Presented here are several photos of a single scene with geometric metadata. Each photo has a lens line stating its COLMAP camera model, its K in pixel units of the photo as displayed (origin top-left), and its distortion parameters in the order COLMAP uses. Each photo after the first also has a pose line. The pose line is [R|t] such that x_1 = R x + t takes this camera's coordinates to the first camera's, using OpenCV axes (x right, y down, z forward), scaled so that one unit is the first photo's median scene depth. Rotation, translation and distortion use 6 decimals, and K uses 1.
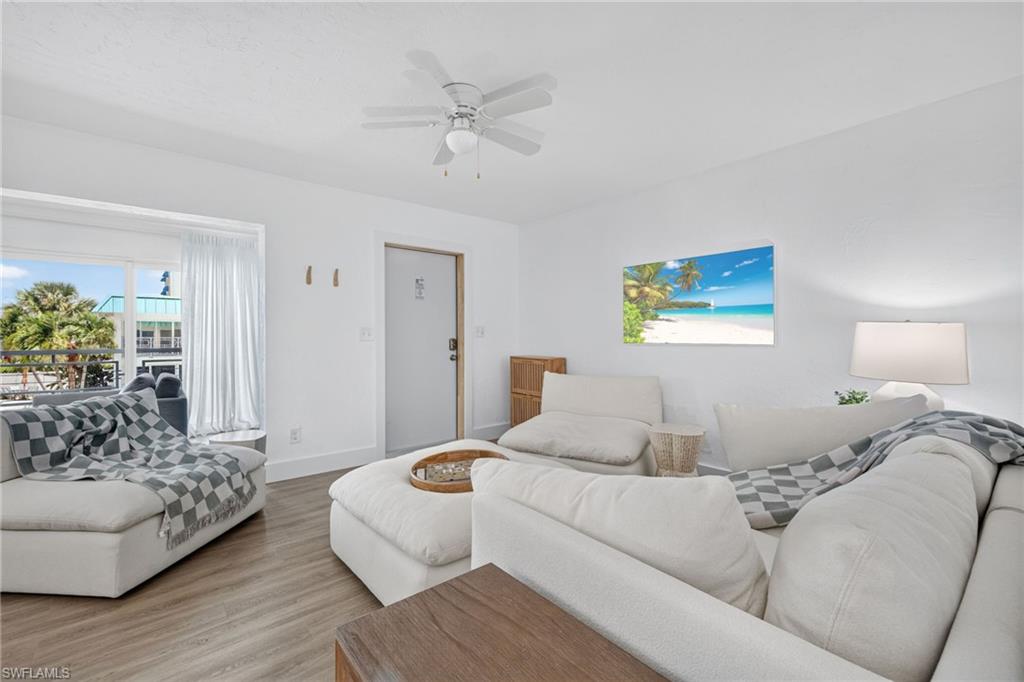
lens RADIAL K [[444.1, 0, 512.0], [0, 444.1, 341.0], [0, 0, 1]] dist [0.012441, -0.000969]
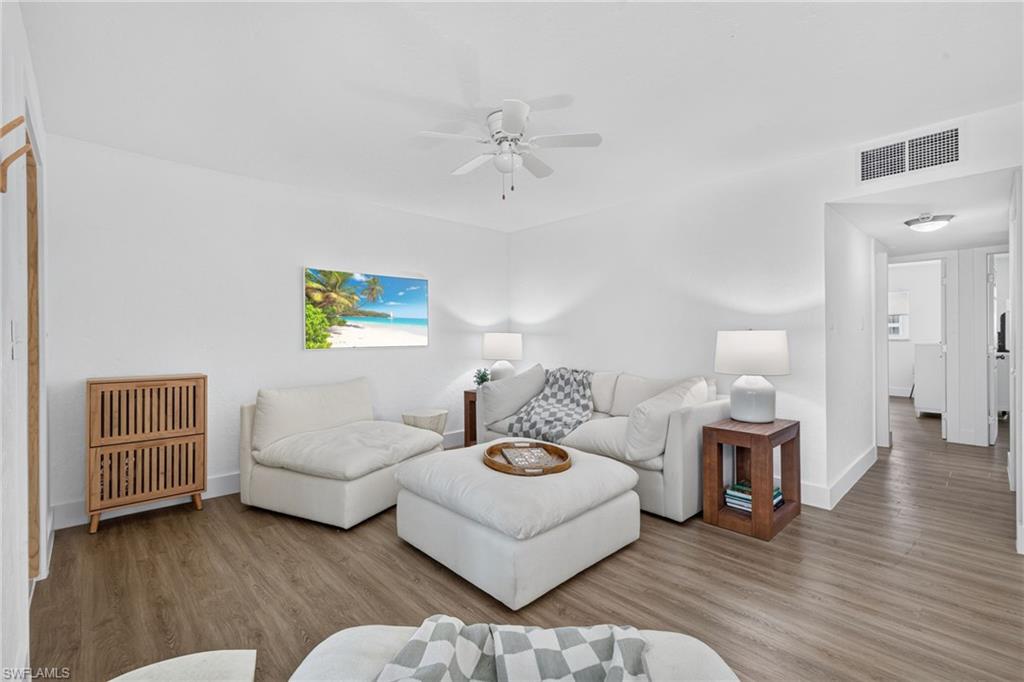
lens RADIAL K [[464.2, 0, 511.5], [0, 464.2, 334.2], [0, 0, 1]] dist [0.014743, 0.000001]
pose [[-0.093715, 0.006032, 0.995581, -0.799688], [0.015316, 0.999872, -0.004616, -0.015648], [-0.995481, 0.014816, -0.093795, 0.695691]]
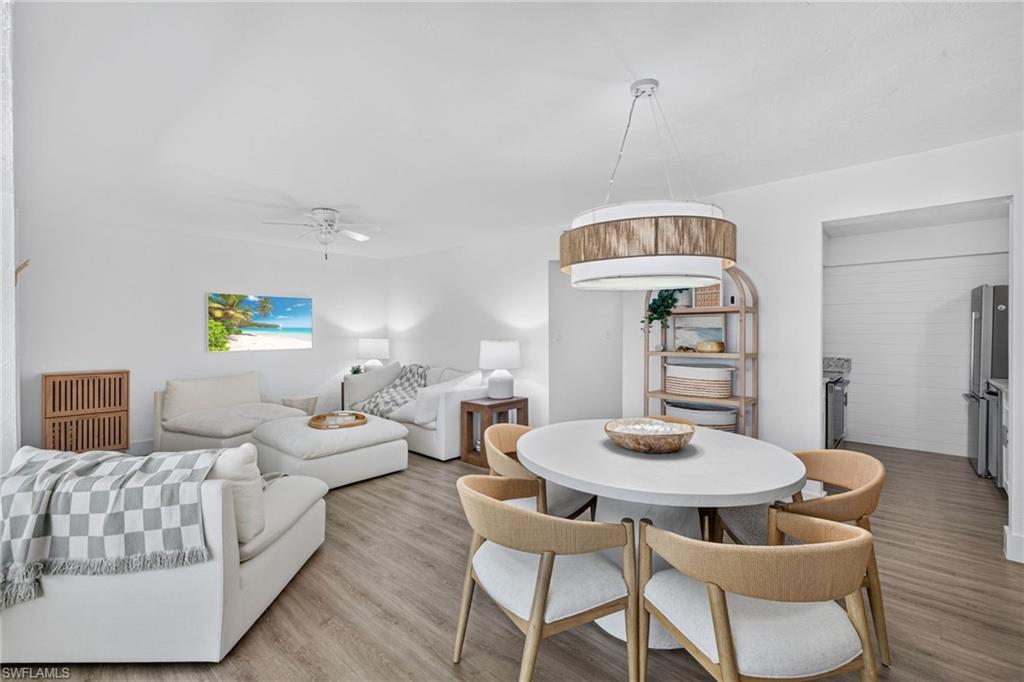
lens RADIAL K [[464.2, 0, 511.5], [0, 464.2, 334.2], [0, 0, 1]] dist [0.014743, 0.000001]
pose [[-0.166212, -0.001583, 0.986089, -1.292906], [0.012854, 0.999910, 0.003772, -0.041416], [-0.986006, 0.013302, -0.166177, 0.376384]]
